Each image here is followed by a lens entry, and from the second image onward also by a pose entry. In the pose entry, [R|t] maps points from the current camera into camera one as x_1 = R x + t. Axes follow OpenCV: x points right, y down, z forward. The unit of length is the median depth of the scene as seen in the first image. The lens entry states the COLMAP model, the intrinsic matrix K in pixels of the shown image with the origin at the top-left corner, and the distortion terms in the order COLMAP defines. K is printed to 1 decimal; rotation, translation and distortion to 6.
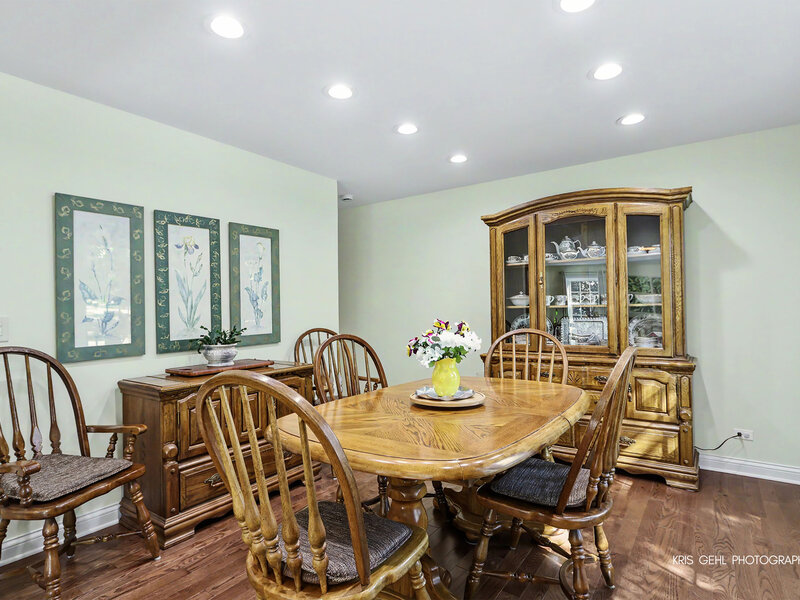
lens RADIAL K [[427.8, 0, 408.3], [0, 427.8, 301.2], [0, 0, 1]] dist [-0.006148, 0.000503]
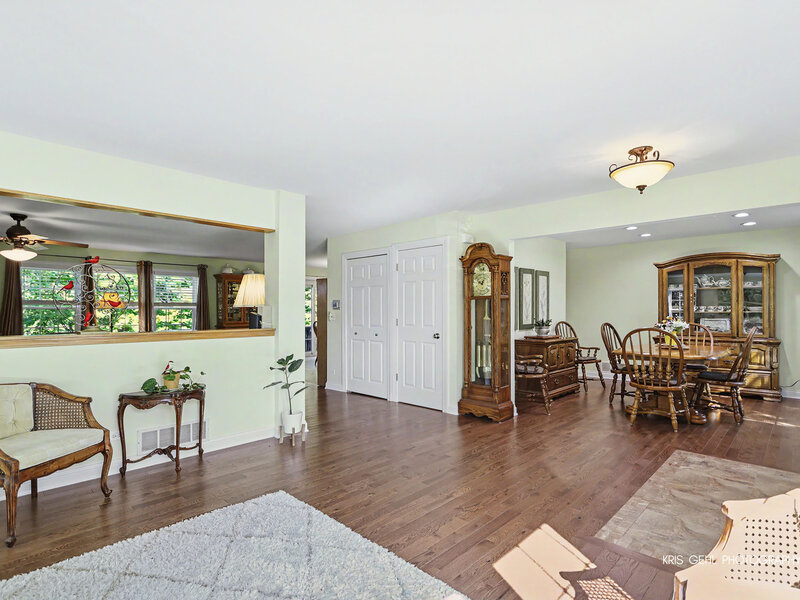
lens RADIAL K [[427.8, 0, 395.9], [0, 427.8, 307.5], [0, 0, 1]] dist [-0.006148, 0.000503]
pose [[0.988601, 0.015127, -0.149795, -0.908140], [-0.013499, 0.999838, 0.011882, -0.015311], [0.149951, -0.009725, 0.988646, -1.387230]]
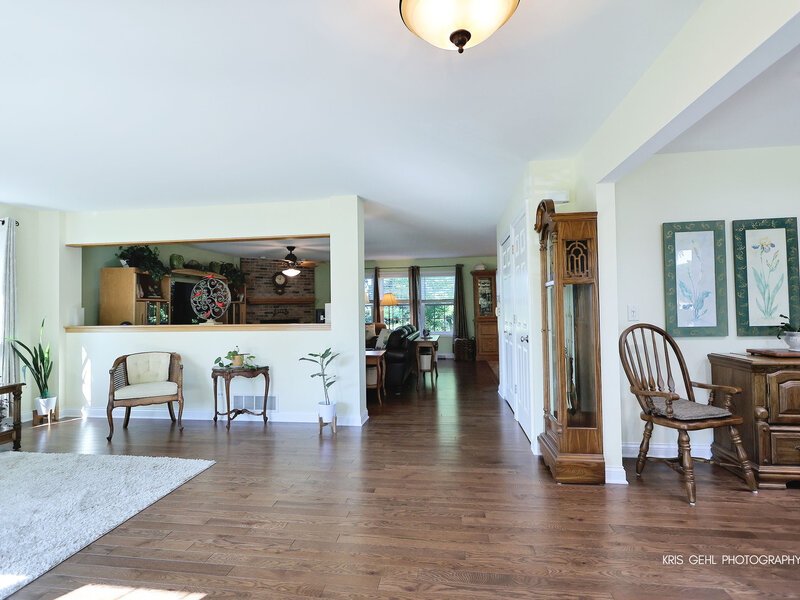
lens RADIAL K [[415.1, 0, 405.4], [0, 415.1, 299.0], [0, 0, 1]] dist [0.010958, 0.000254]
pose [[0.457898, -0.008591, -0.888963, 0.049563], [0.023923, 0.999710, 0.002661, -0.010533], [0.888683, -0.022485, 0.457971, -0.397870]]
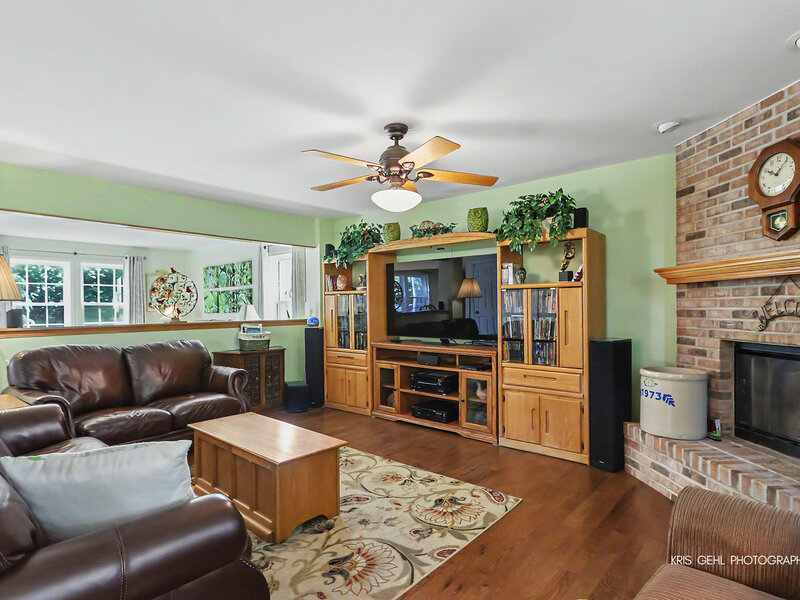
lens RADIAL K [[427.8, 0, 399.9], [0, 427.8, 305.5], [0, 0, 1]] dist [-0.006148, 0.000503]
pose [[-0.992843, 0.026417, 0.116471, -2.860273], [0.024112, 0.999485, -0.021155, 0.066556], [-0.116970, -0.018195, -0.992969, 1.167731]]
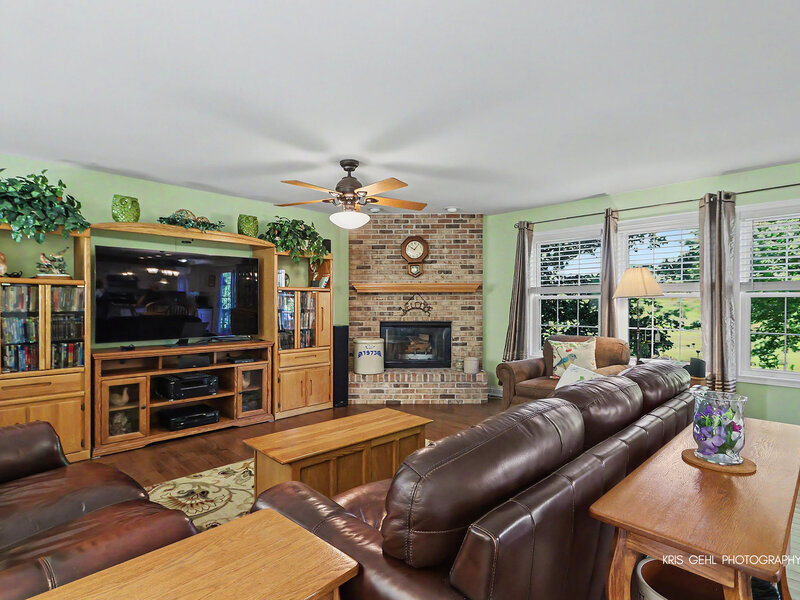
lens RADIAL K [[427.8, 0, 397.2], [0, 427.8, 301.5], [0, 0, 1]] dist [-0.006148, 0.000503]
pose [[-0.201738, 0.012336, -0.979362, -1.535948], [0.022614, 0.999713, 0.007934, 0.035454], [0.979178, -0.020547, -0.201959, 0.581588]]
